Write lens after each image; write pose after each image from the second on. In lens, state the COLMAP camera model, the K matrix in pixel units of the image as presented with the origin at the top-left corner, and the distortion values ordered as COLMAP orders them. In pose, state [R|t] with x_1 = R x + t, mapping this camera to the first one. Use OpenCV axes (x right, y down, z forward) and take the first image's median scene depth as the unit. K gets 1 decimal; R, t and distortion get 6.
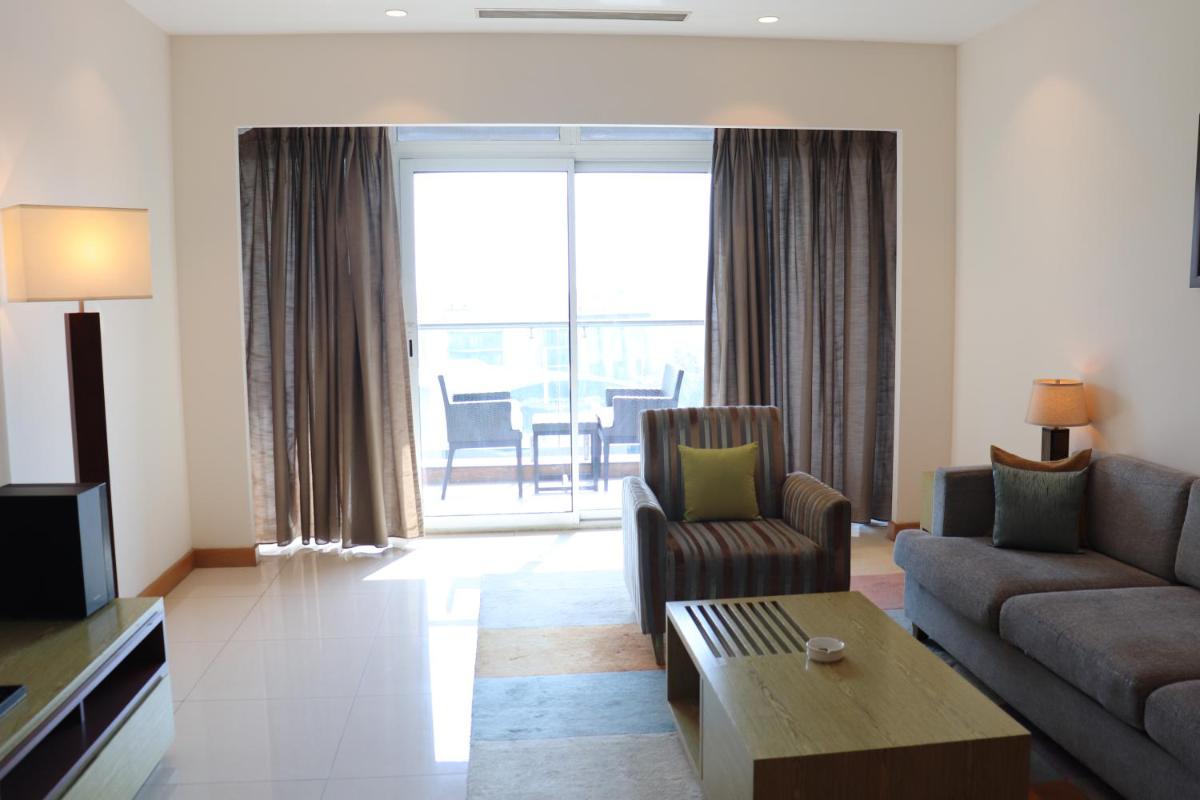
lens RADIAL K [[982.0, 0, 600.0], [0, 982.0, 400.0], [0, 0, 1]] dist [-0.208019, 0.185351]
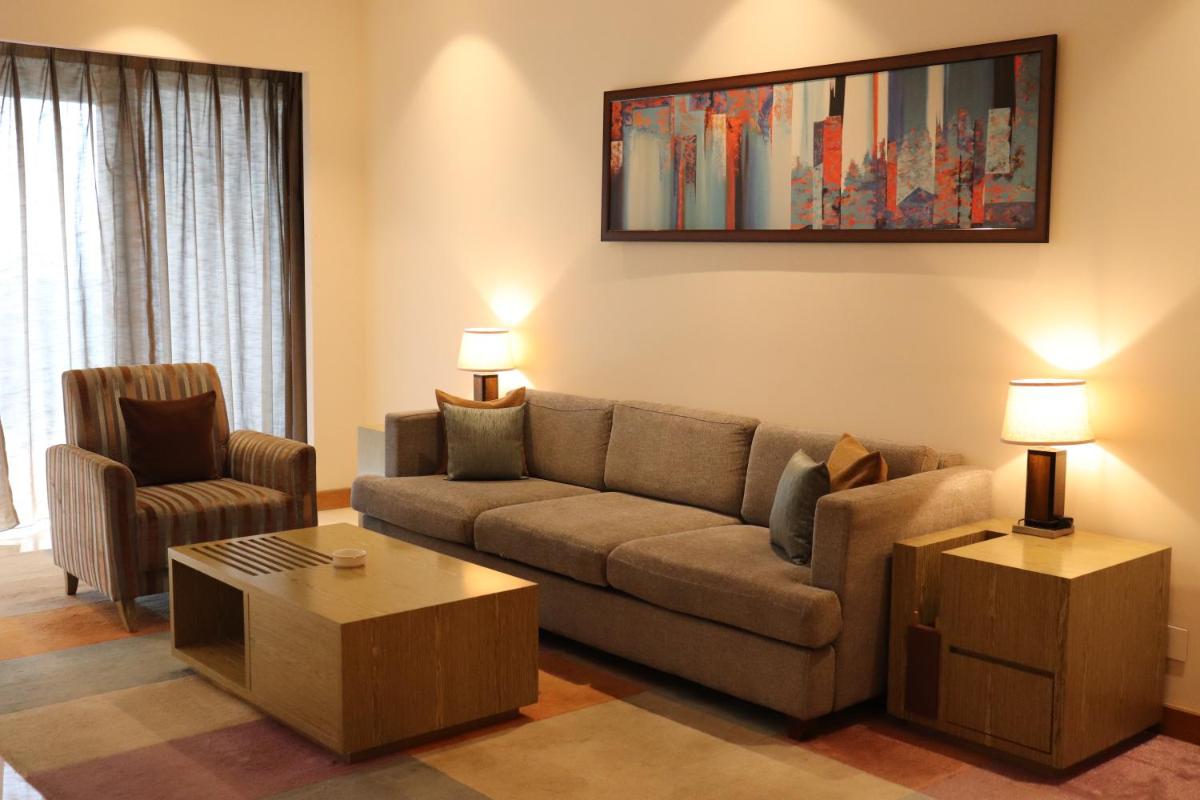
lens RADIAL K [[1316.0, 0, 600.0], [0, 1316.0, 400.0], [0, 0, 1]] dist [0.005929, 0.009571]
pose [[0.821174, -0.047409, 0.568706, -0.285210], [0.045662, 0.998807, 0.017331, 0.045613], [-0.568849, 0.011737, 0.822358, -0.317500]]
